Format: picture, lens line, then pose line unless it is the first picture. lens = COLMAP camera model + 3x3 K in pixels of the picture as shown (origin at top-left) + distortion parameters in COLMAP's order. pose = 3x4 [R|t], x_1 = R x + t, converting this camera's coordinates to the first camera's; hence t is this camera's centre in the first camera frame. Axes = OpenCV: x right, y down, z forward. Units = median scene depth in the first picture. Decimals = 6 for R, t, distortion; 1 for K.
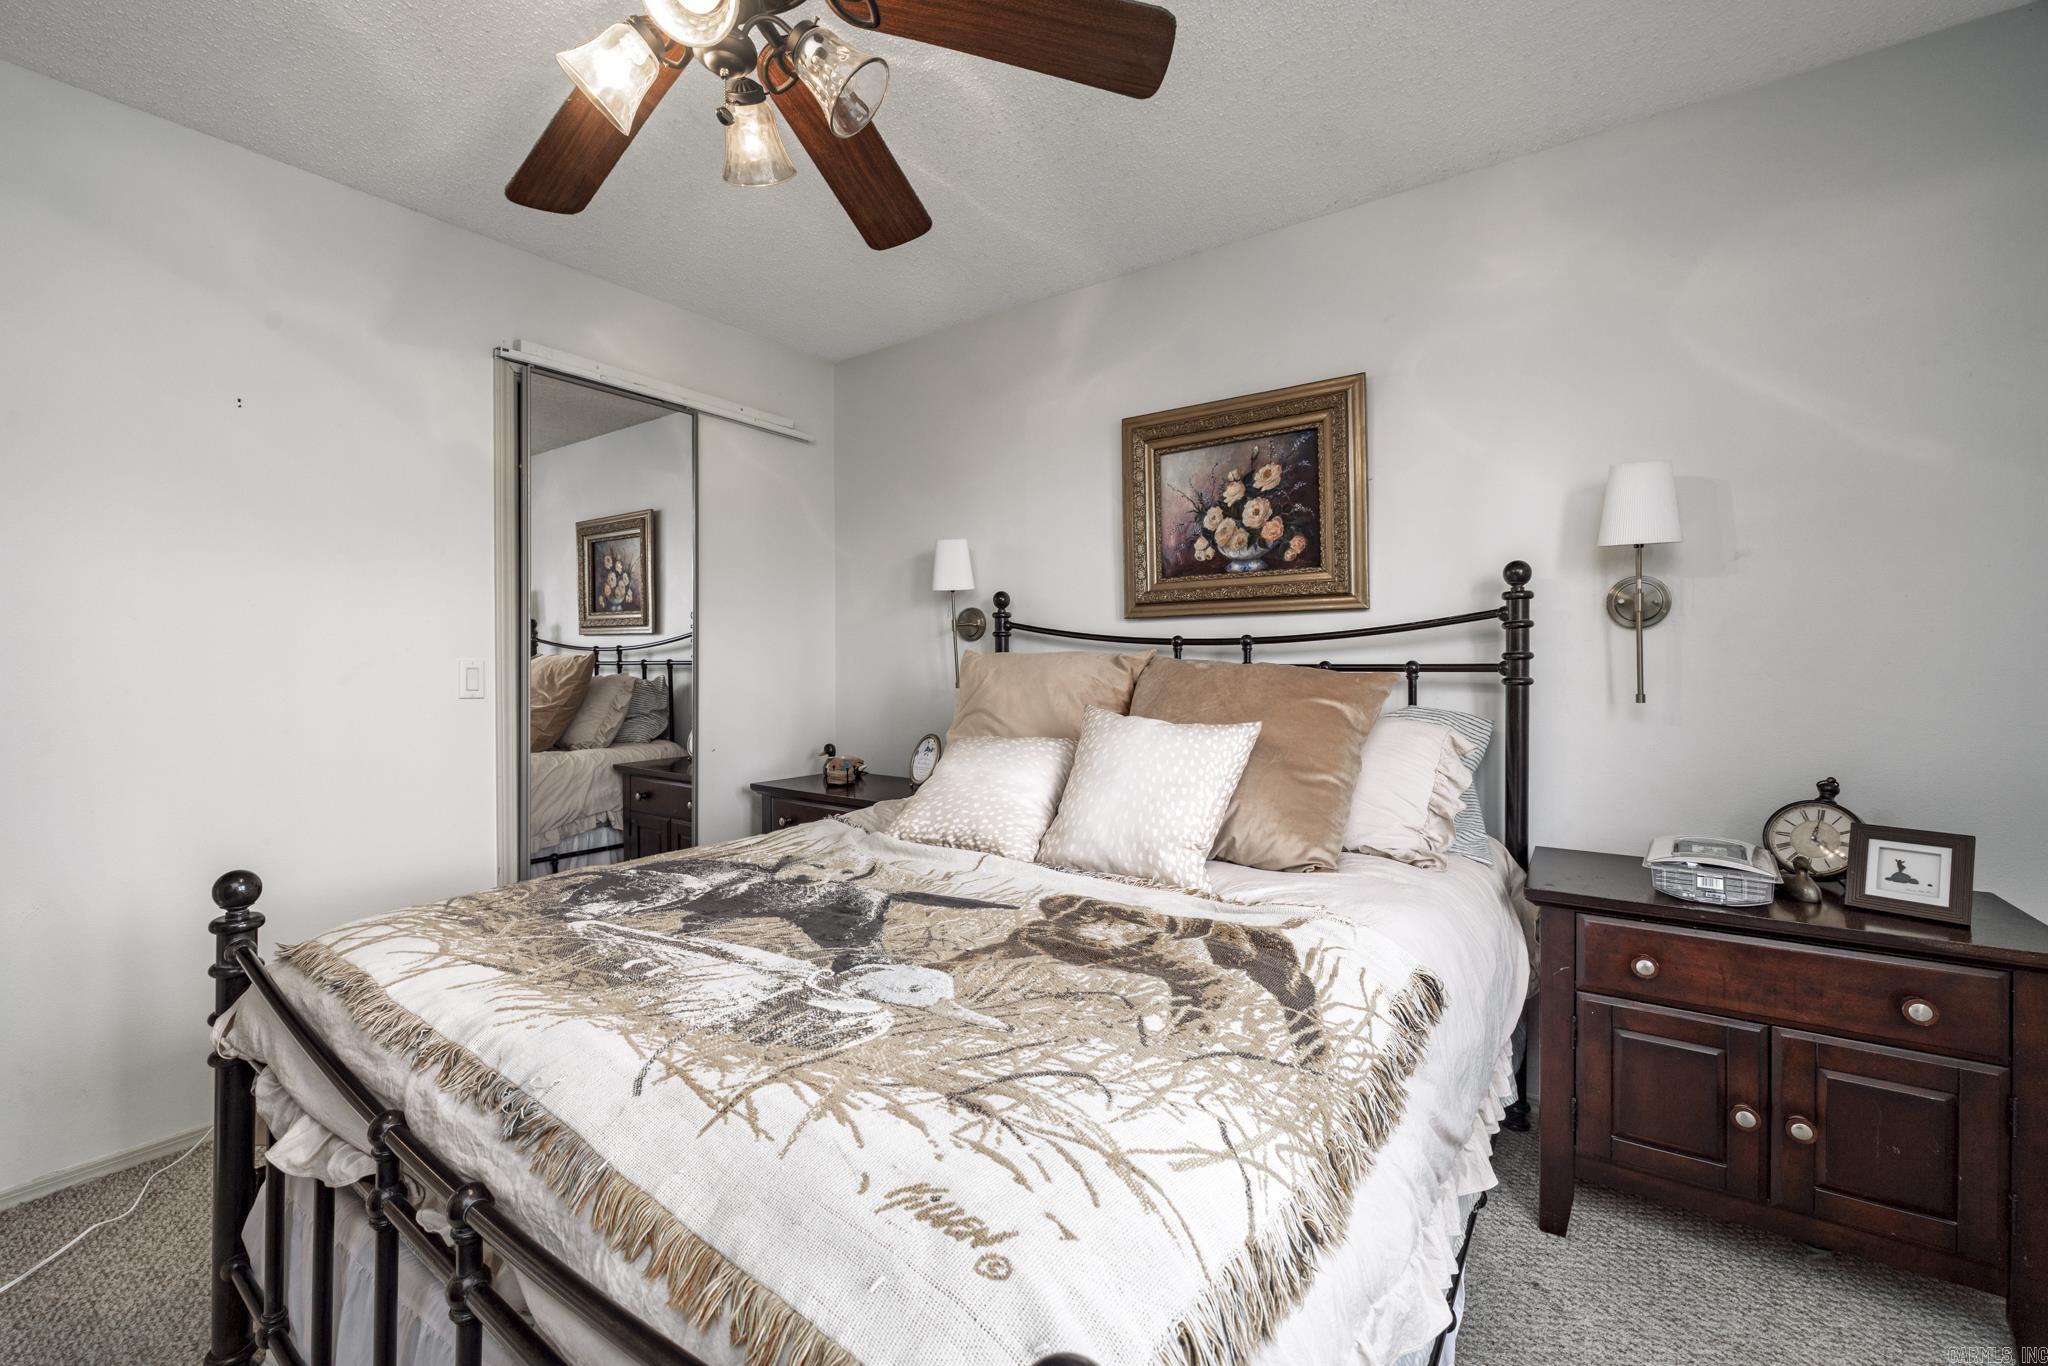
lens RADIAL K [[886.2, 0, 1013.6], [0, 886.2, 670.2], [0, 0, 1]] dist [-0.004284, -0.000024]
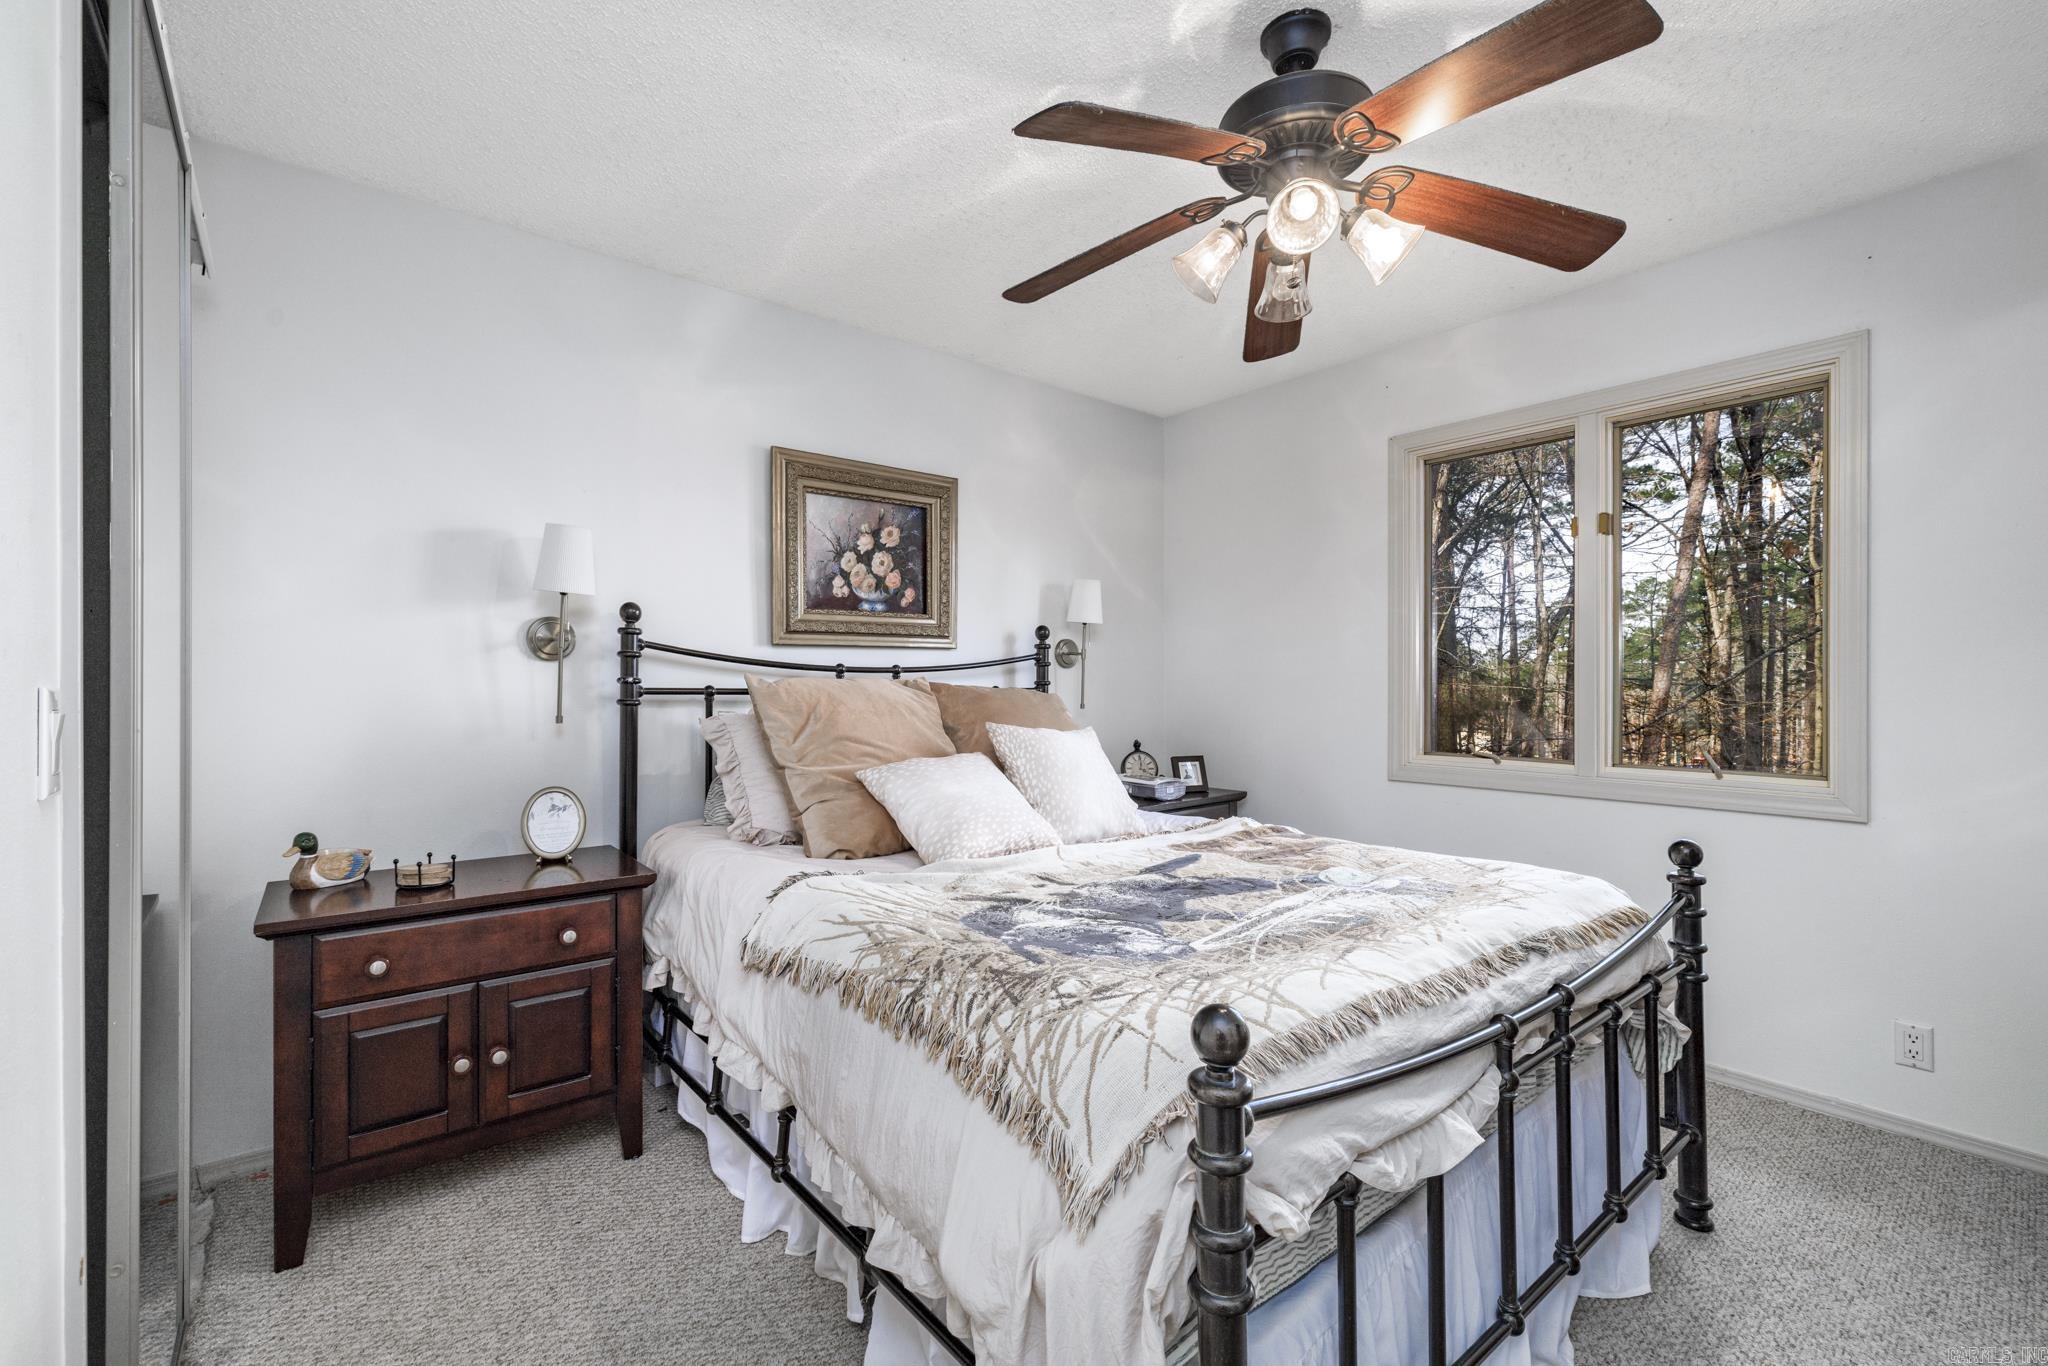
lens RADIAL K [[886.2, 0, 1012.2], [0, 886.2, 681.2], [0, 0, 1]] dist [-0.004284, -0.000024]
pose [[0.232277, 0.003683, 0.972643, -0.856919], [0.012223, 0.999903, -0.006705, -0.006898], [-0.972573, 0.013446, 0.232210, 0.546174]]
